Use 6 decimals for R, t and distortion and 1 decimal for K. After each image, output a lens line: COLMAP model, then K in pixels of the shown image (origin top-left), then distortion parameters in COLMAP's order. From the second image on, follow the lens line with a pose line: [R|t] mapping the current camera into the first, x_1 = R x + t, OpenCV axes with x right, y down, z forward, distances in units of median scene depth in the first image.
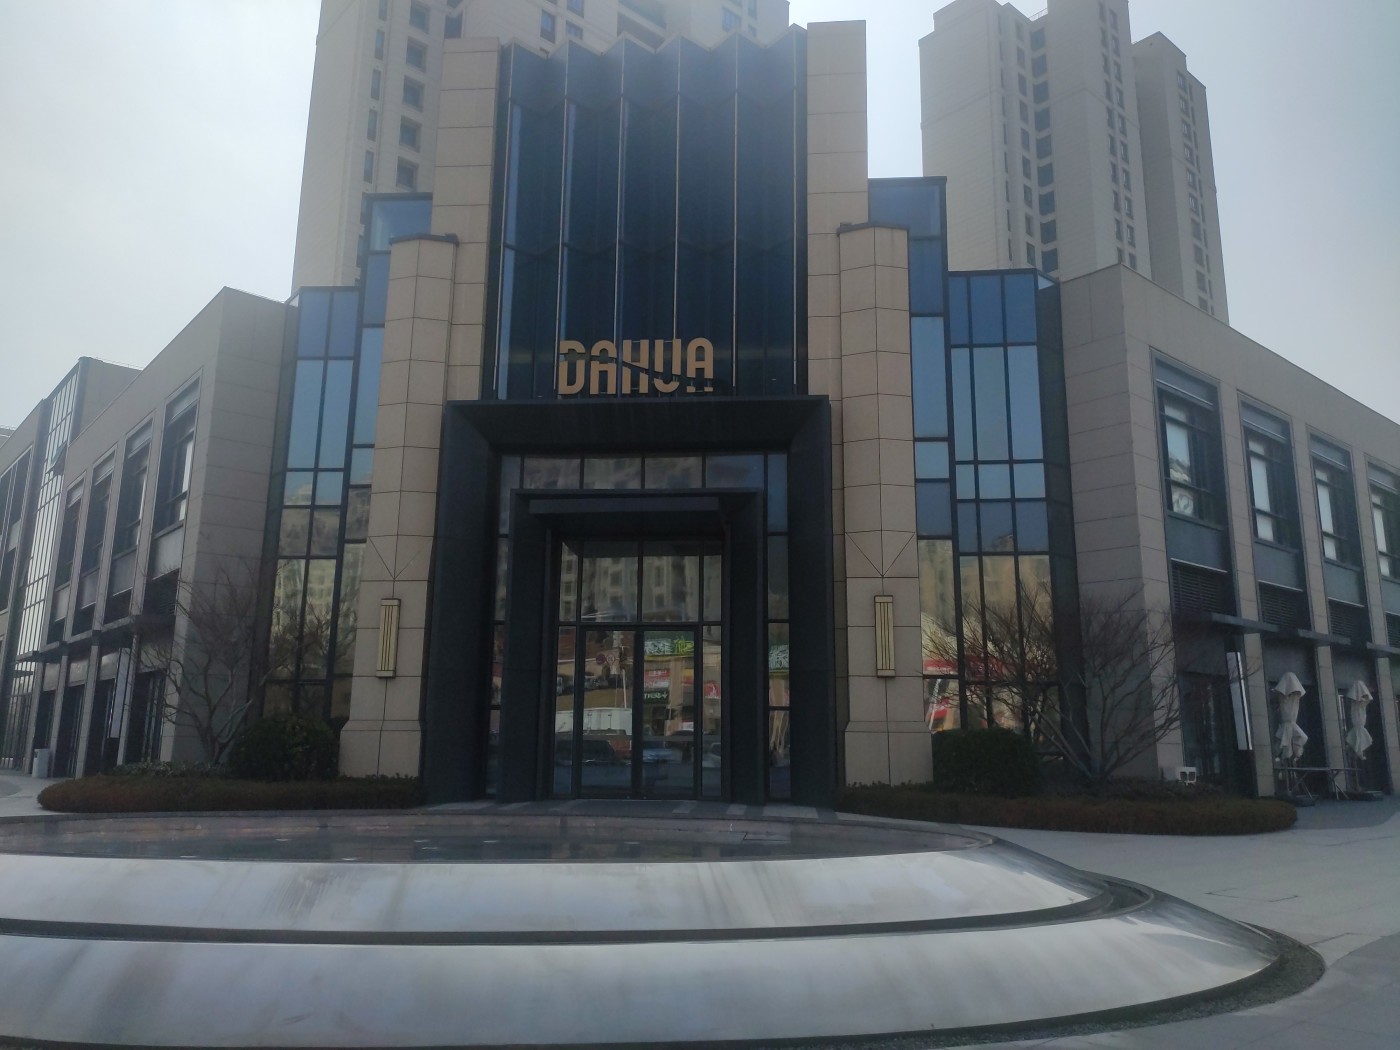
lens RADIAL K [[1003.7, 0, 700.0], [0, 1003.7, 525.0], [0, 0, 1]] dist [0.055915, -0.089992]
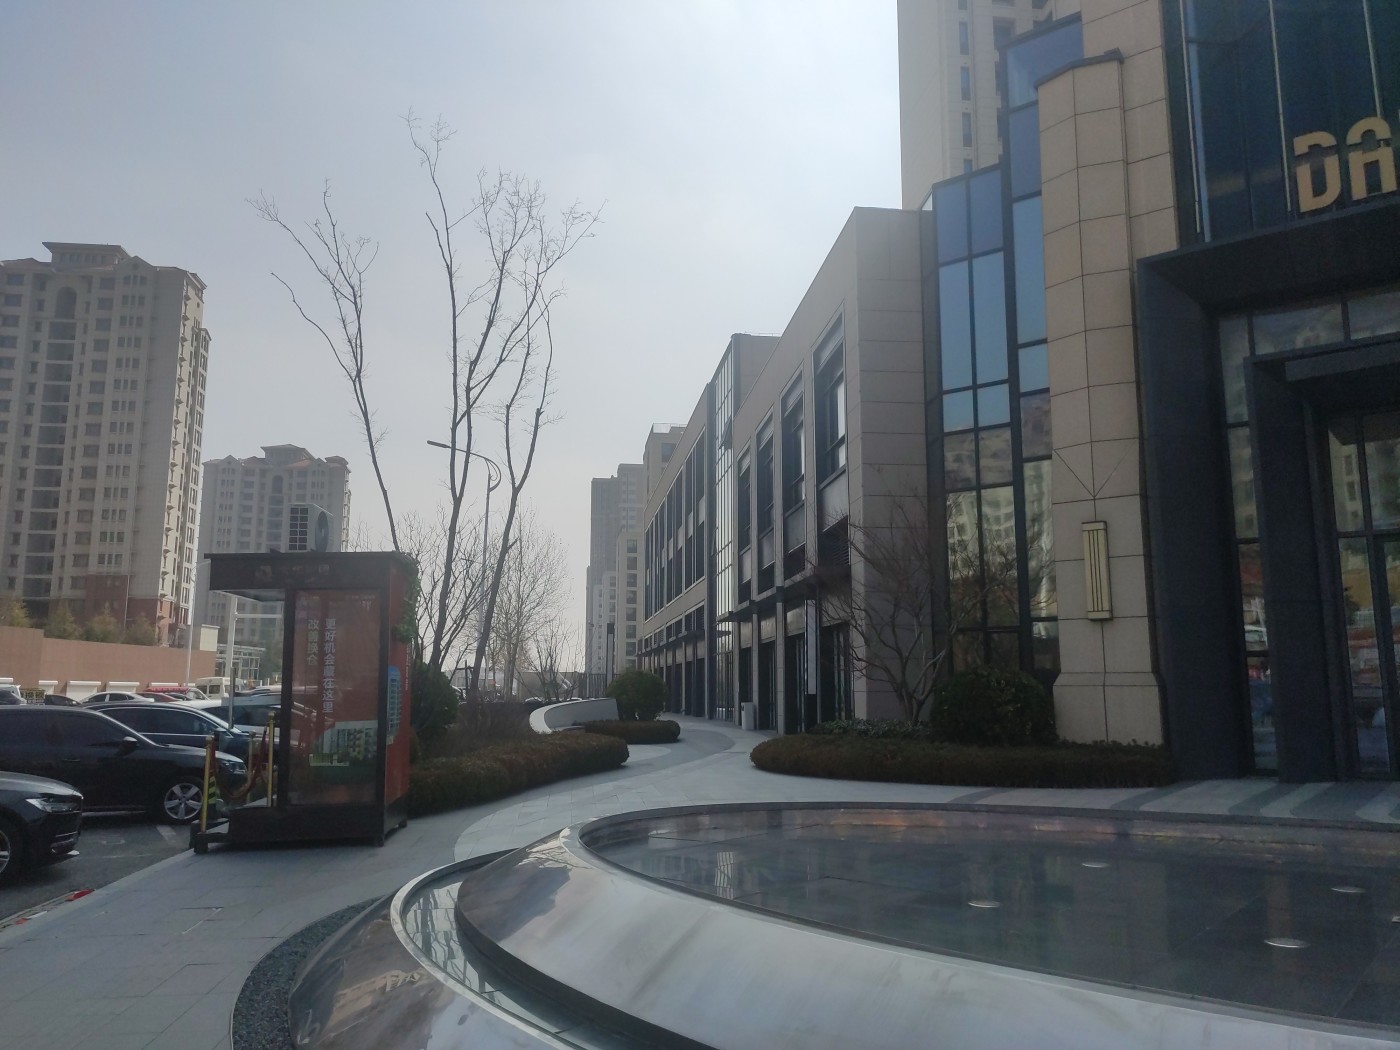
lens RADIAL K [[1003.7, 0, 700.0], [0, 1003.7, 525.0], [0, 0, 1]] dist [0.055915, -0.089992]
pose [[0.819416, -0.097168, -0.564903, -0.095796], [0.124167, 0.992216, 0.009440, 0.025396], [0.559589, -0.077878, 0.825103, 0.143666]]
